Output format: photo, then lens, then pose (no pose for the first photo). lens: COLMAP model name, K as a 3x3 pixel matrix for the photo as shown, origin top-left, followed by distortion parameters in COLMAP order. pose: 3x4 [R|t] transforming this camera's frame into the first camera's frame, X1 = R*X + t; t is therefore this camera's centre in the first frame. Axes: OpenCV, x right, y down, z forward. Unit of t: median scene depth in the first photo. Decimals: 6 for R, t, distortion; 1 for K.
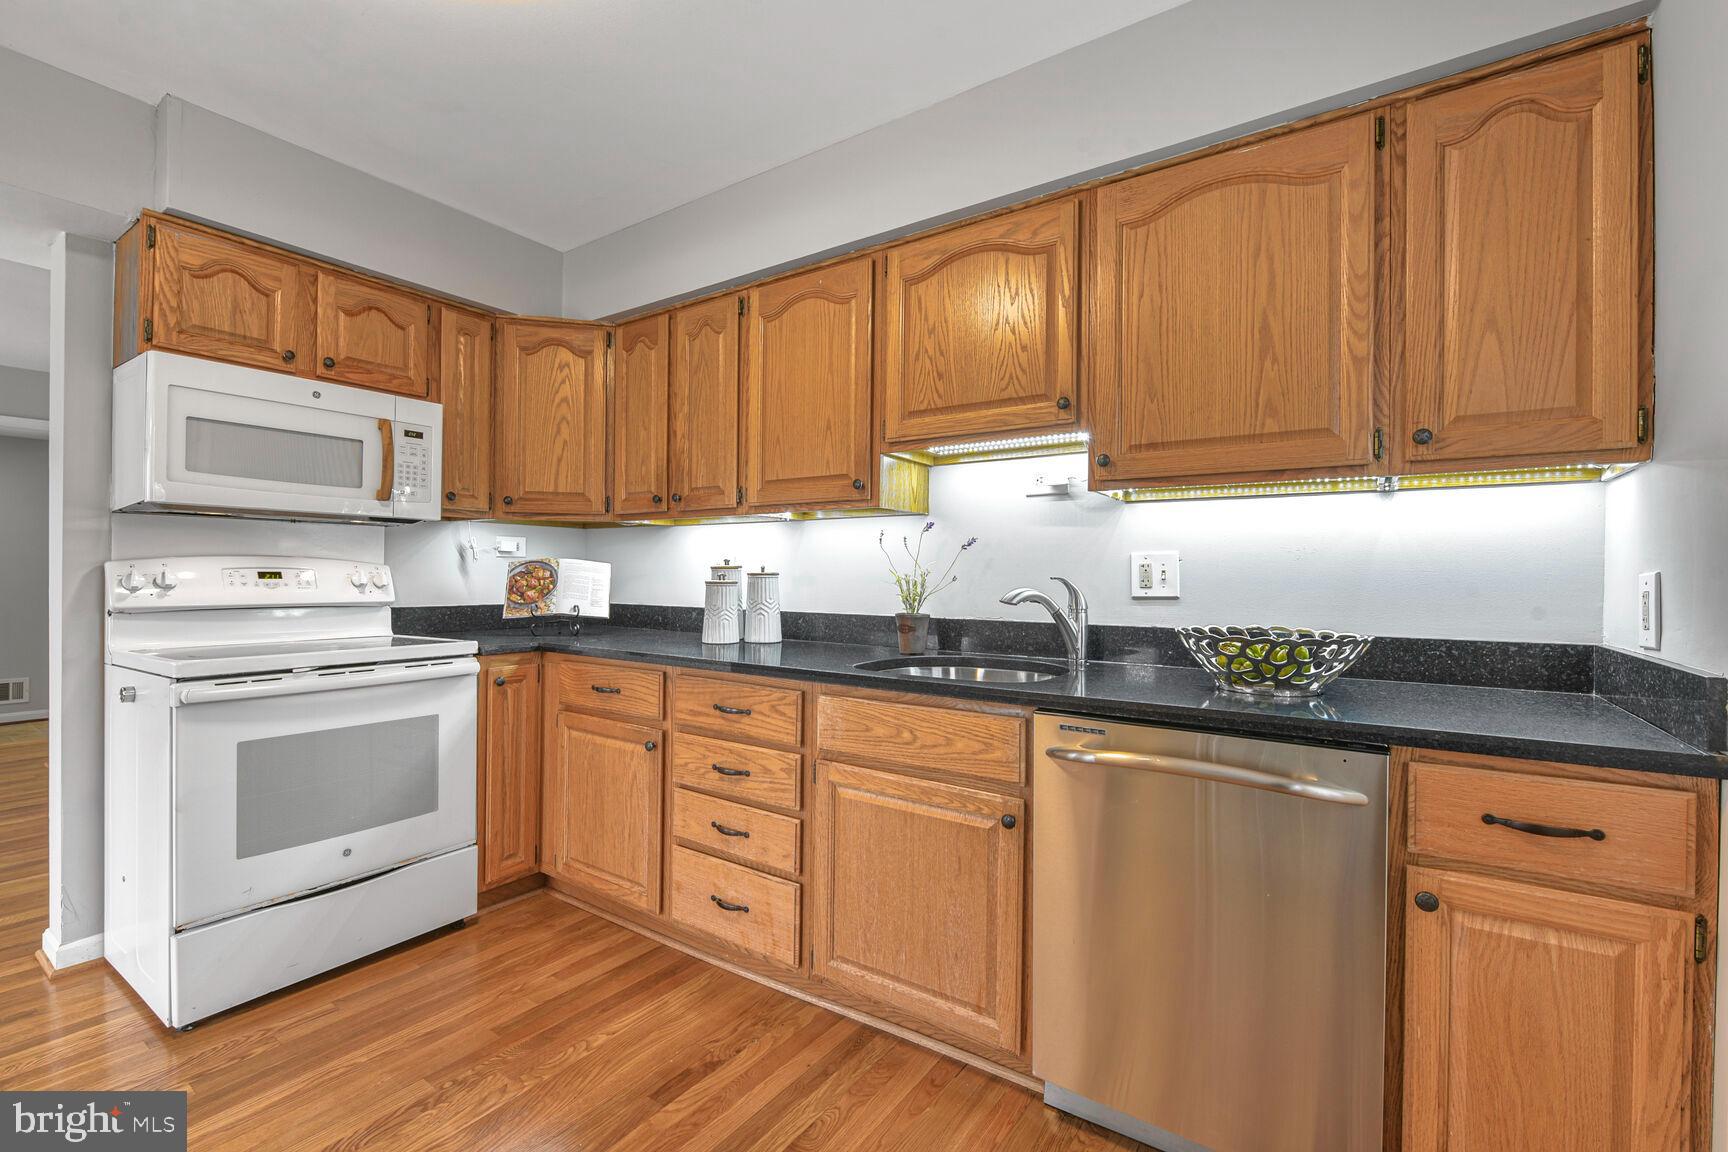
lens RADIAL K [[748.4, 0, 864.0], [0, 748.4, 576.0], [0, 0, 1]] dist [-0.011457, 0.000040]
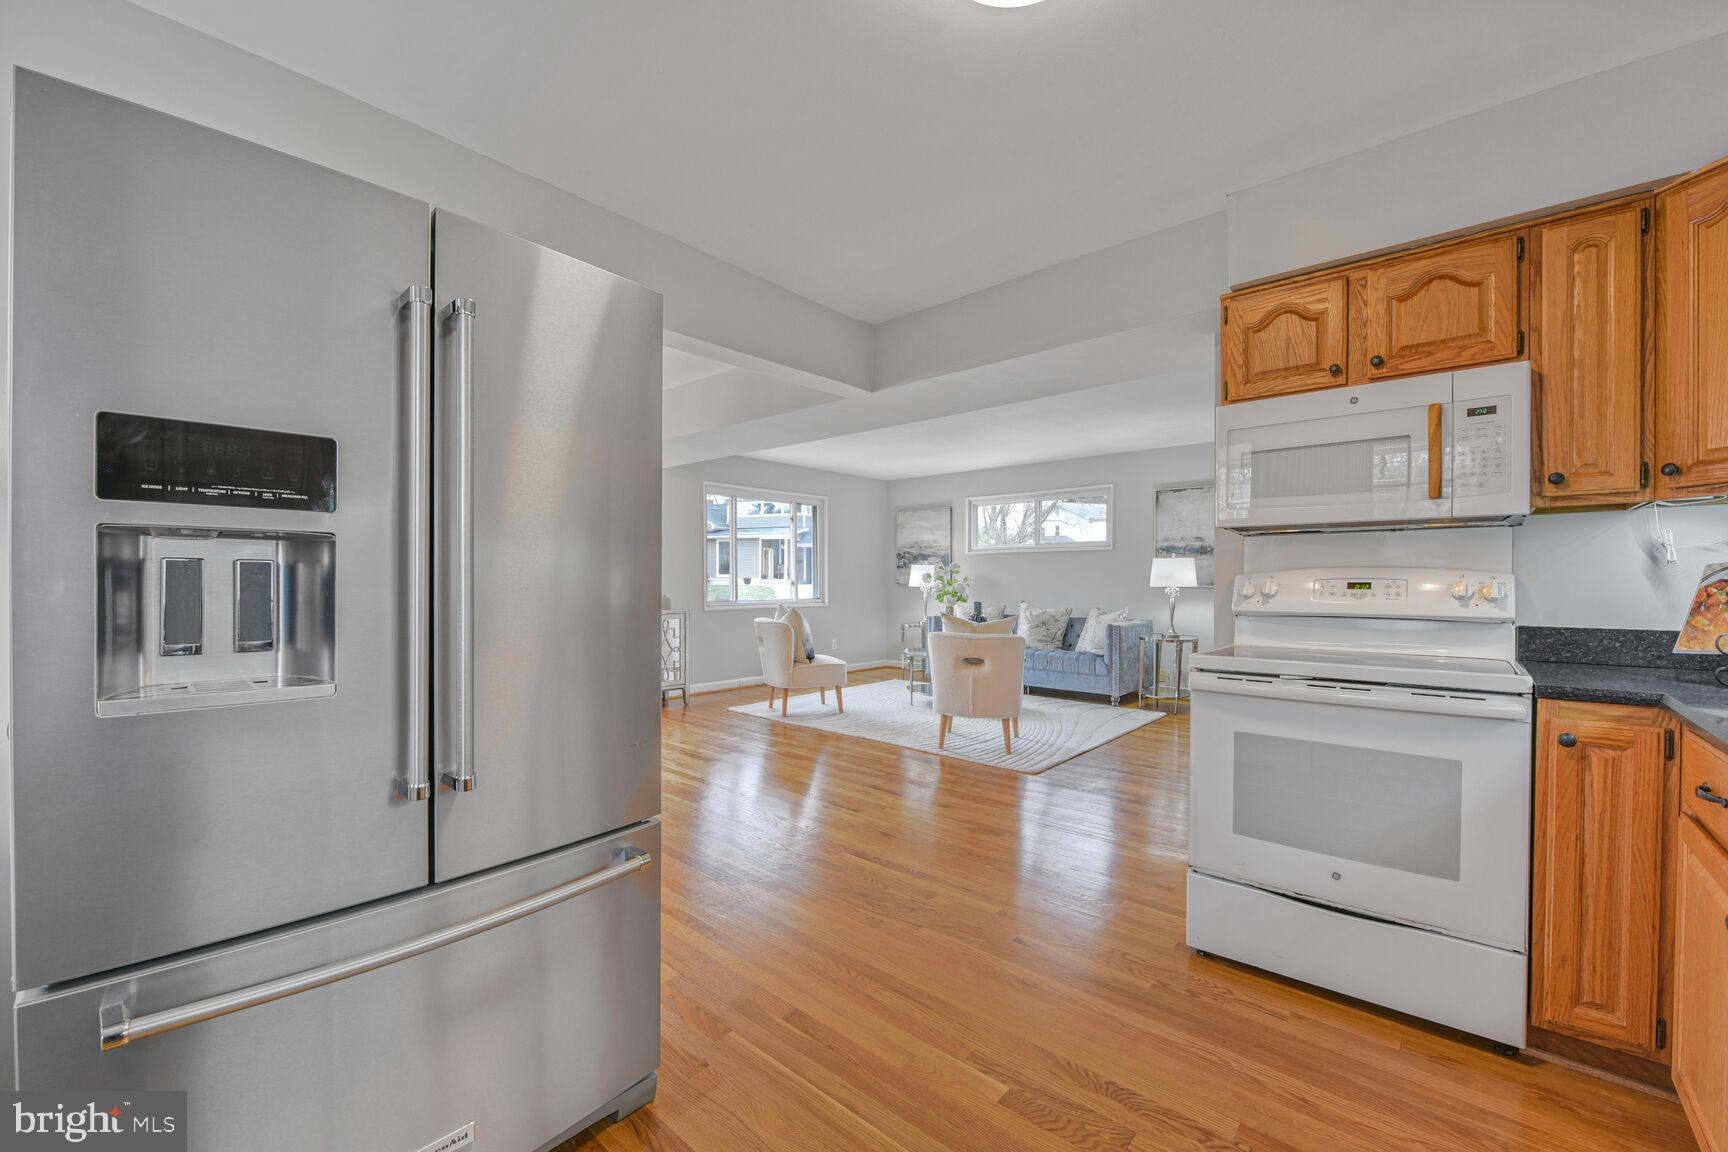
lens RADIAL K [[697.6, 0, 862.8], [0, 697.6, 587.5], [0, 0, 1]] dist [-0.007995, 0.000047]
pose [[-0.122116, 0.001665, -0.992514, 0.252437], [-0.002061, 0.999996, 0.001931, 0.000998], [0.992514, 0.002282, -0.122112, 0.483681]]
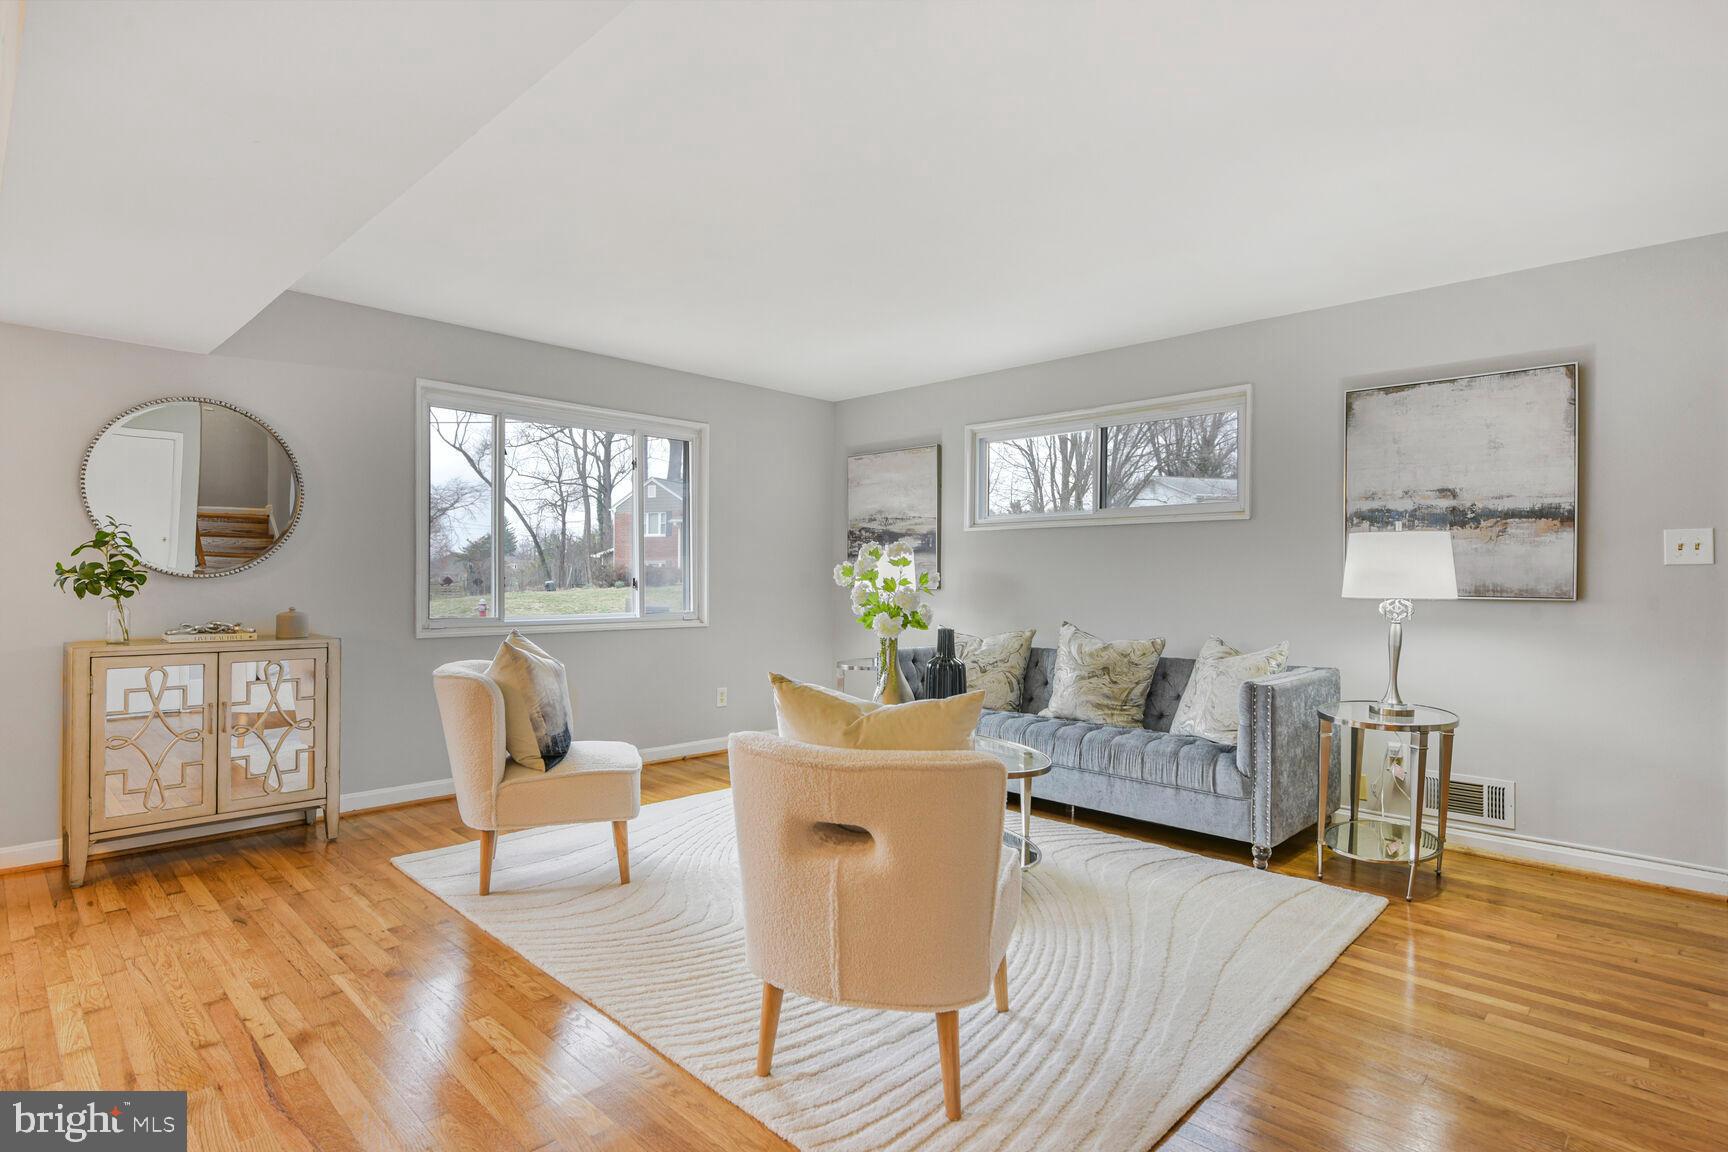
lens RADIAL K [[878.7, 0, 864.0], [0, 878.7, 576.0], [0, 0, 1]] dist [-0.005940, -0.000877]
pose [[-0.168673, -0.012656, -0.985591, -1.002866], [-0.008456, 0.999899, -0.011392, -0.012396], [0.985636, 0.006413, -0.168764, 0.716203]]
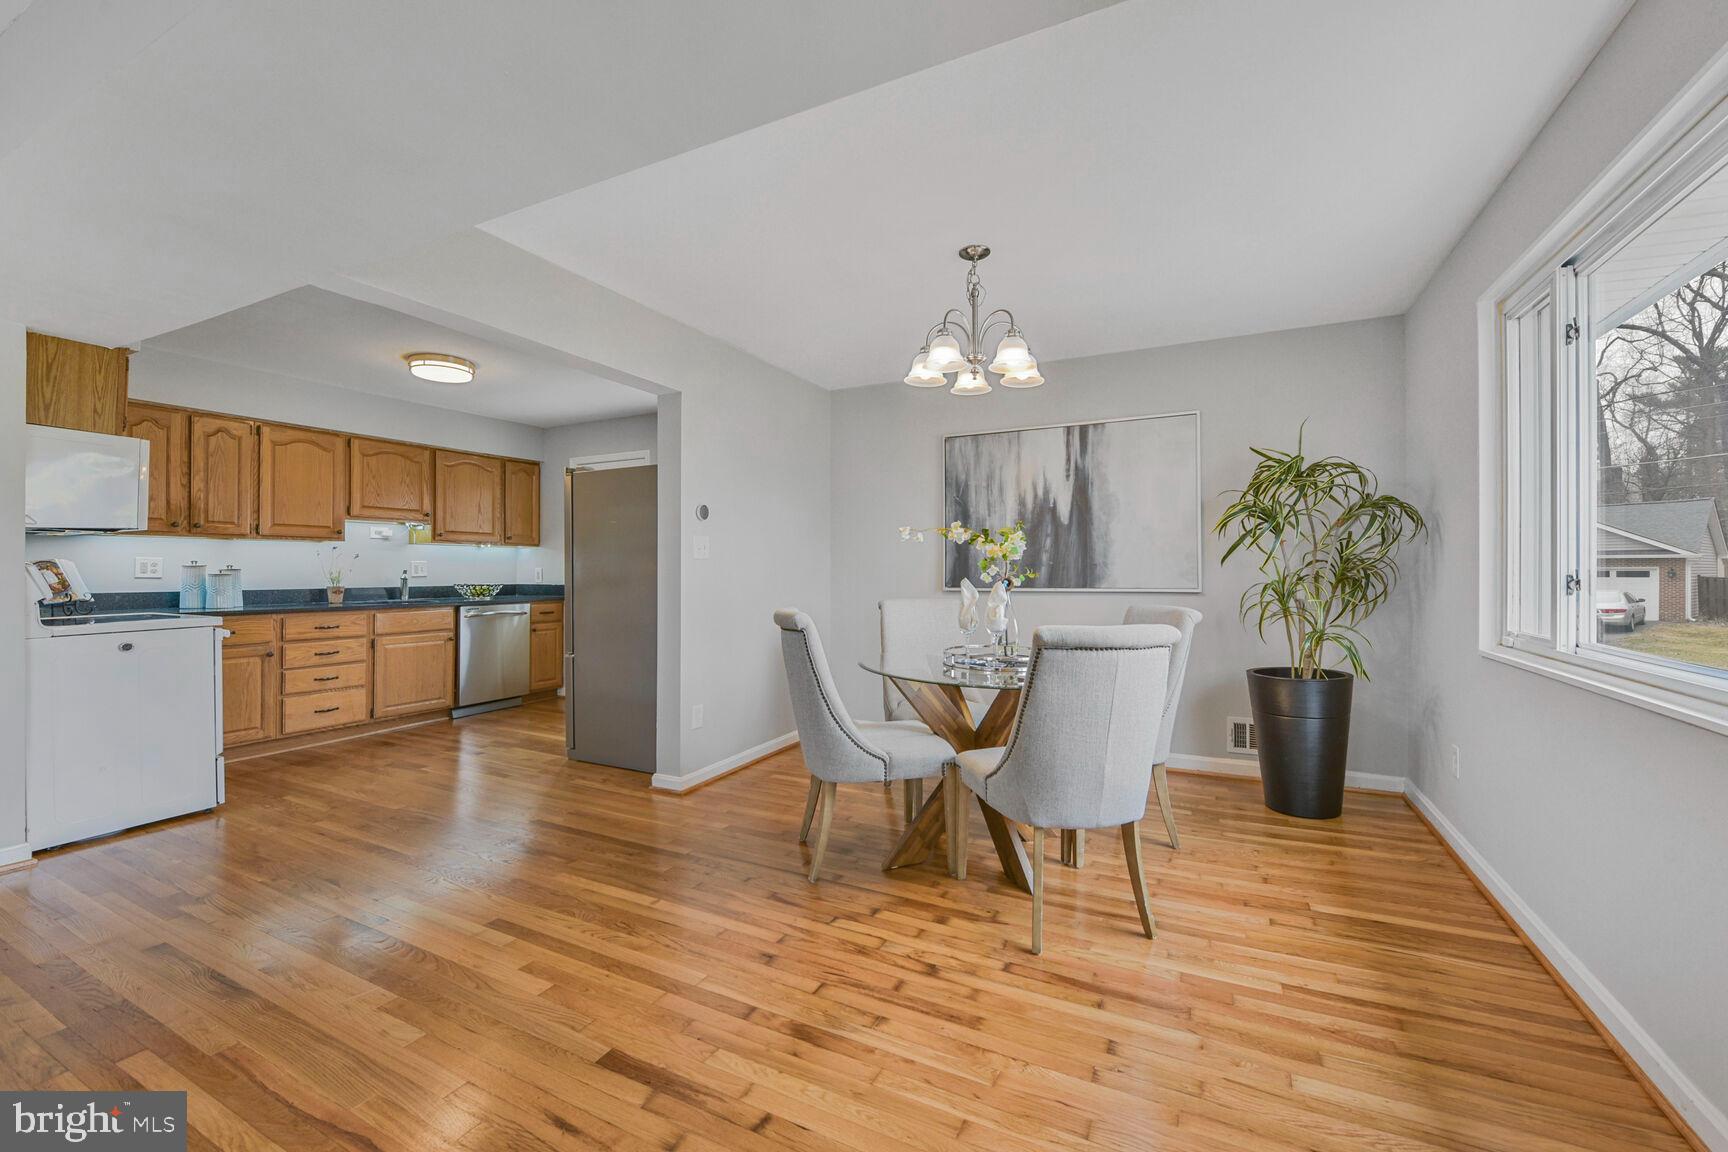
lens RADIAL K [[694.3, 0, 861.5], [0, 694.3, 569.8], [0, 0, 1]] dist [-0.008792, 0.000138]
pose [[-0.135606, -0.008484, 0.990726, -2.427871], [-0.002737, 0.999963, 0.008188, -0.023533], [-0.990759, -0.001601, -0.135624, -0.354118]]
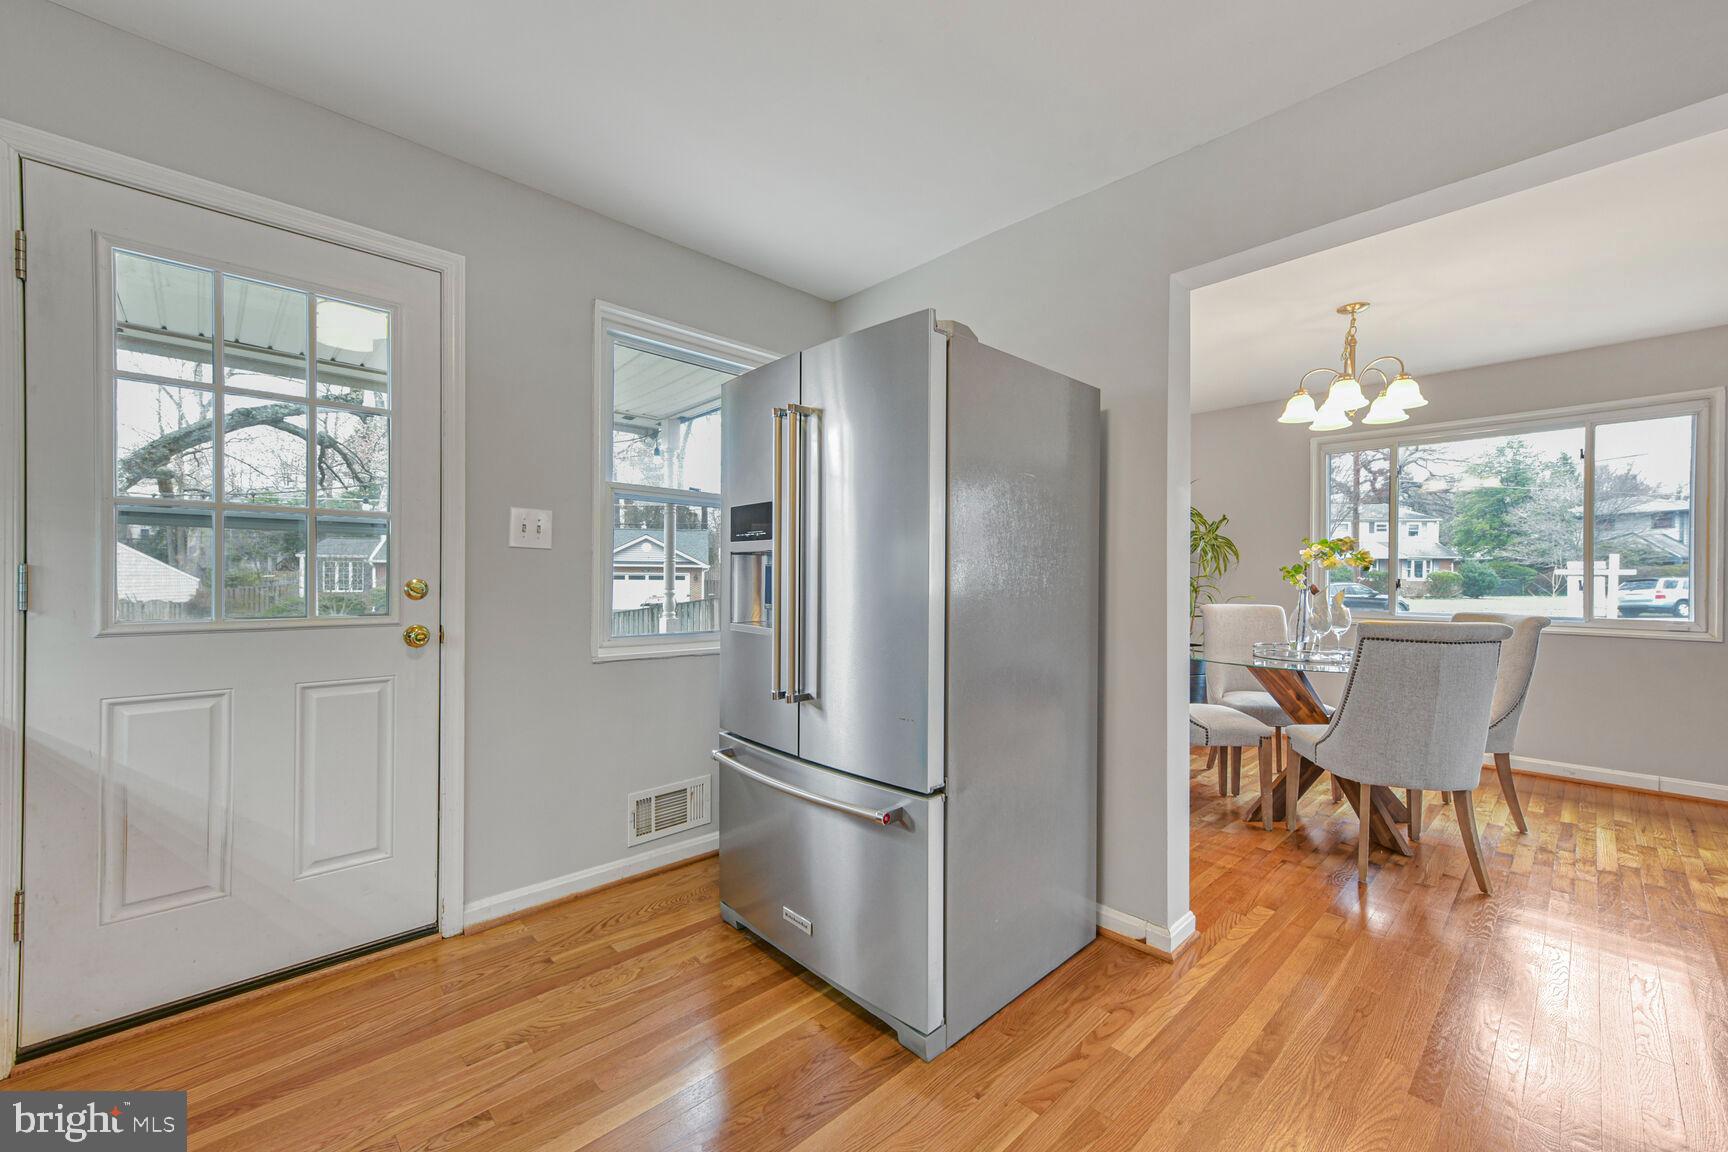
lens RADIAL K [[680.3, 0, 859.4], [0, 680.3, 578.8], [0, 0, 1]] dist [0.012453, 0.000188]
pose [[-0.976675, -0.015417, 0.214169, -0.495194], [-0.014873, 0.999881, 0.004151, -0.003043], [-0.214208, 0.000869, -0.976788, 0.922915]]
